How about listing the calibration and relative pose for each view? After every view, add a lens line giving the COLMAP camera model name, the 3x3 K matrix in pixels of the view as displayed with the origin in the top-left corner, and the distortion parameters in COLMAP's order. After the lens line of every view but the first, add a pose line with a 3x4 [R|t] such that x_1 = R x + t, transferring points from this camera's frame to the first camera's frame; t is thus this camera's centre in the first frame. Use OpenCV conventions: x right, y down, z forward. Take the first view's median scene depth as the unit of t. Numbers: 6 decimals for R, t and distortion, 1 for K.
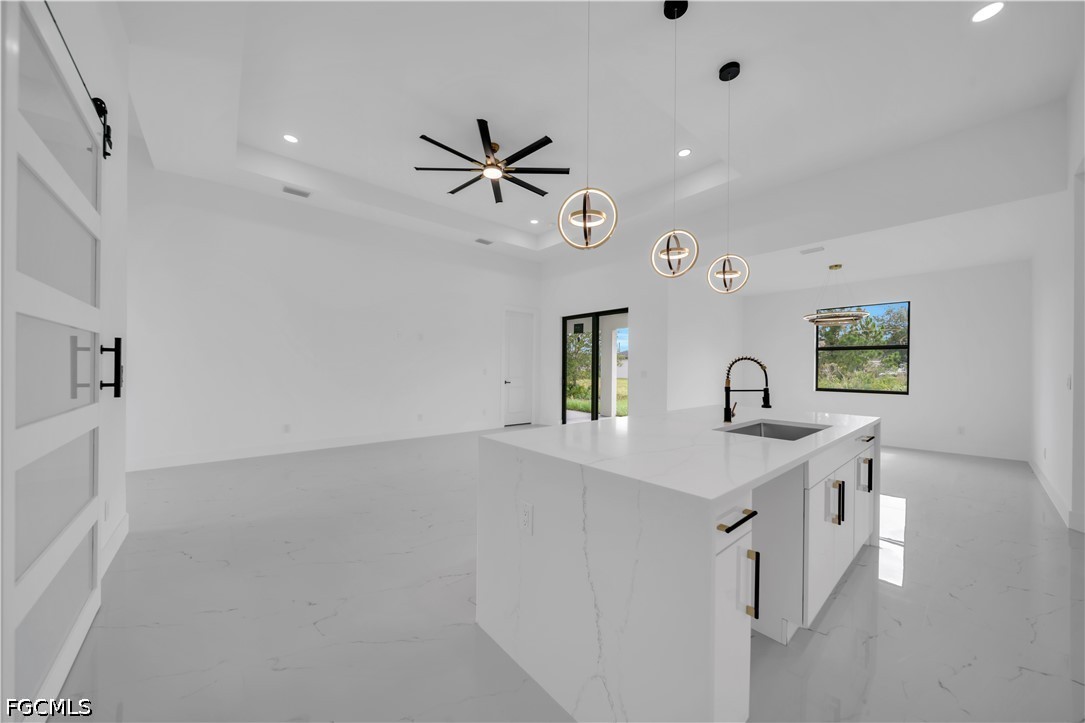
lens RADIAL K [[374.7, 0, 547.2], [0, 374.7, 367.5], [0, 0, 1]] dist [0.001114, -0.000715]
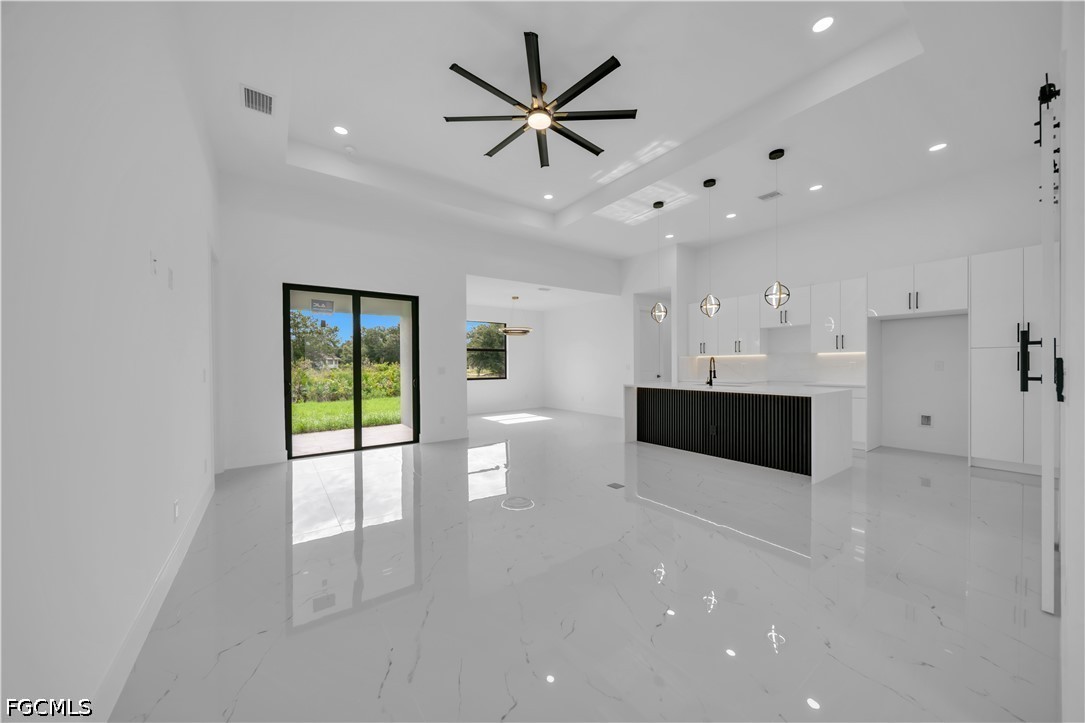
lens RADIAL K [[374.7, 0, 545.6], [0, 374.7, 369.2], [0, 0, 1]] dist [0.001114, -0.000715]
pose [[0.085670, -0.019506, 0.996133, -0.761761], [0.008591, 0.999786, 0.018839, -0.002552], [-0.996287, 0.006944, 0.085819, 0.740720]]
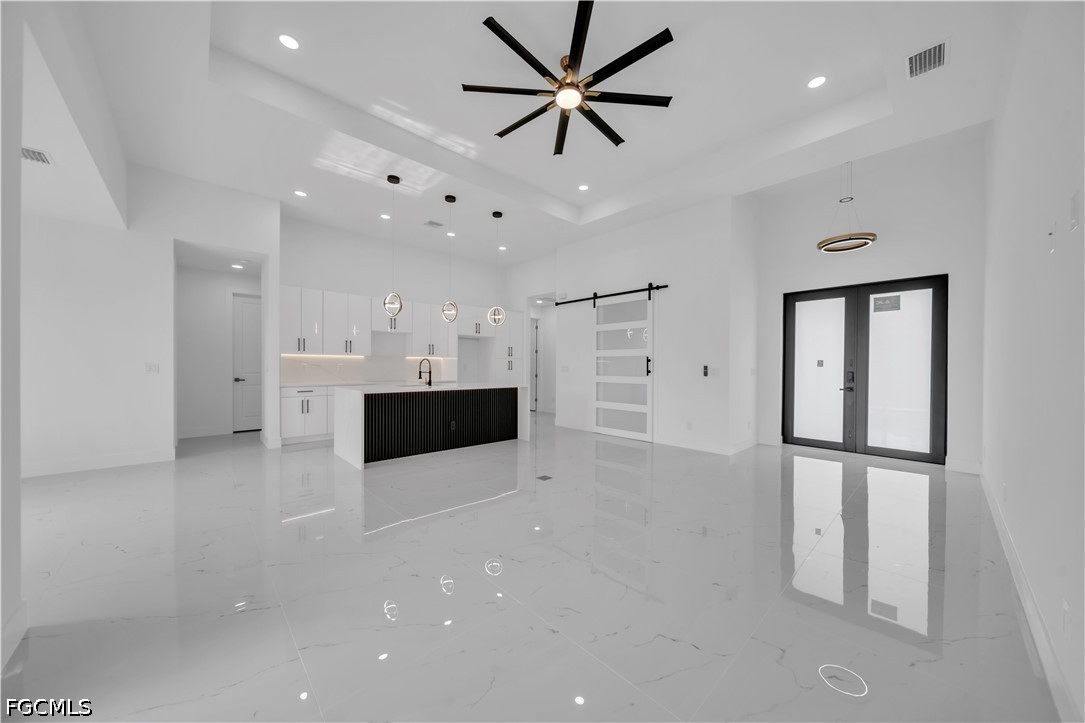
lens RADIAL K [[374.7, 0, 544.6], [0, 374.7, 369.5], [0, 0, 1]] dist [0.001114, -0.000715]
pose [[-0.999222, -0.014101, -0.036820, -0.060680], [-0.014445, 0.999854, 0.009111, 0.004052], [0.036686, 0.009636, -0.999280, 1.393344]]
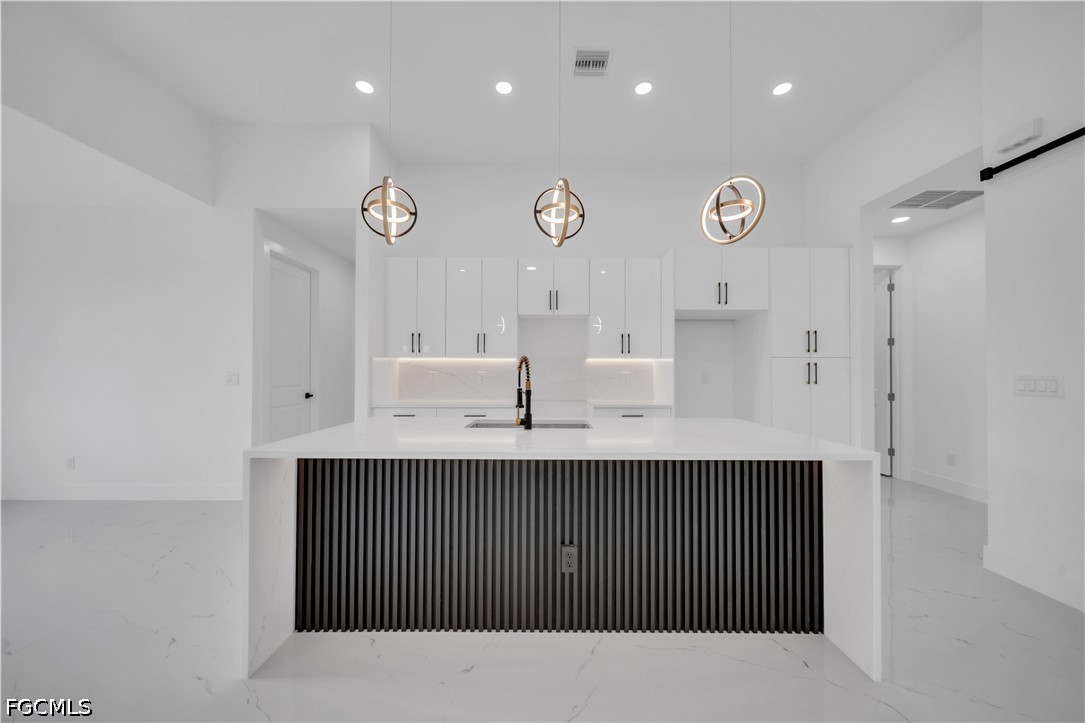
lens RADIAL K [[374.7, 0, 546.6], [0, 374.7, 367.5], [0, 0, 1]] dist [0.001114, -0.000715]
pose [[-0.757450, -0.003314, 0.652885, -0.052330], [-0.010042, 0.999928, -0.006574, 0.001506], [-0.652816, -0.011536, -0.757428, 0.676778]]
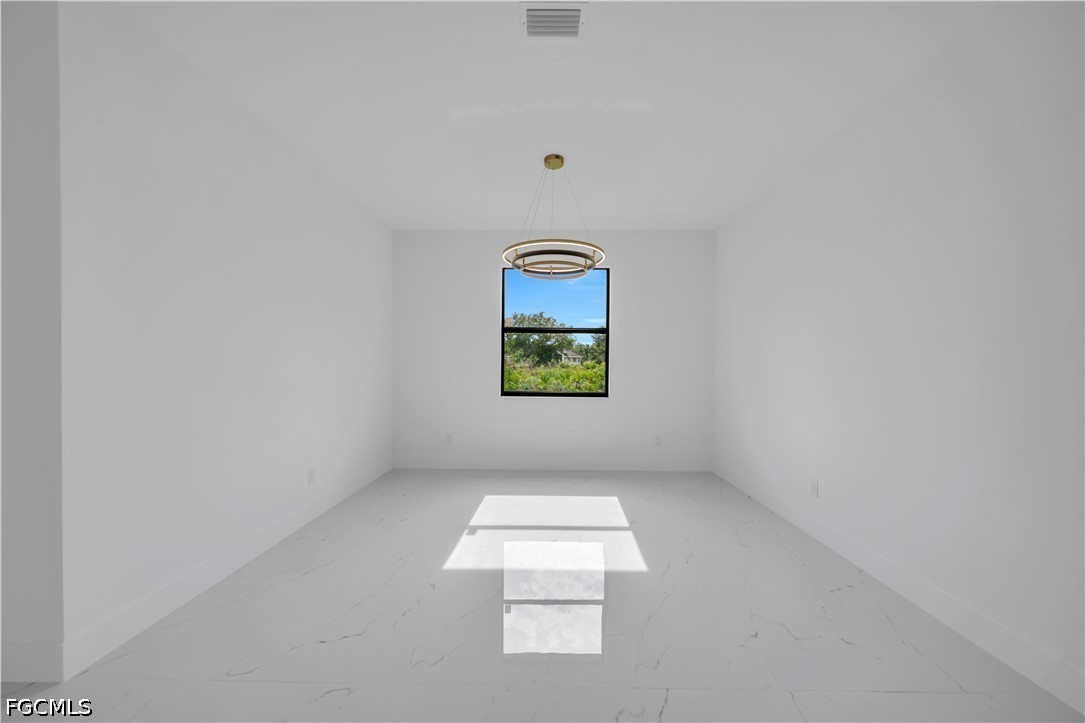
lens RADIAL K [[374.7, 0, 550.0], [0, 374.7, 369.9], [0, 0, 1]] dist [0.001114, -0.000715]
pose [[0.661281, -0.015327, 0.749982, 0.375671], [-0.001522, 0.999762, 0.021774, 0.005179], [-0.750137, -0.015540, 0.661100, 0.658545]]
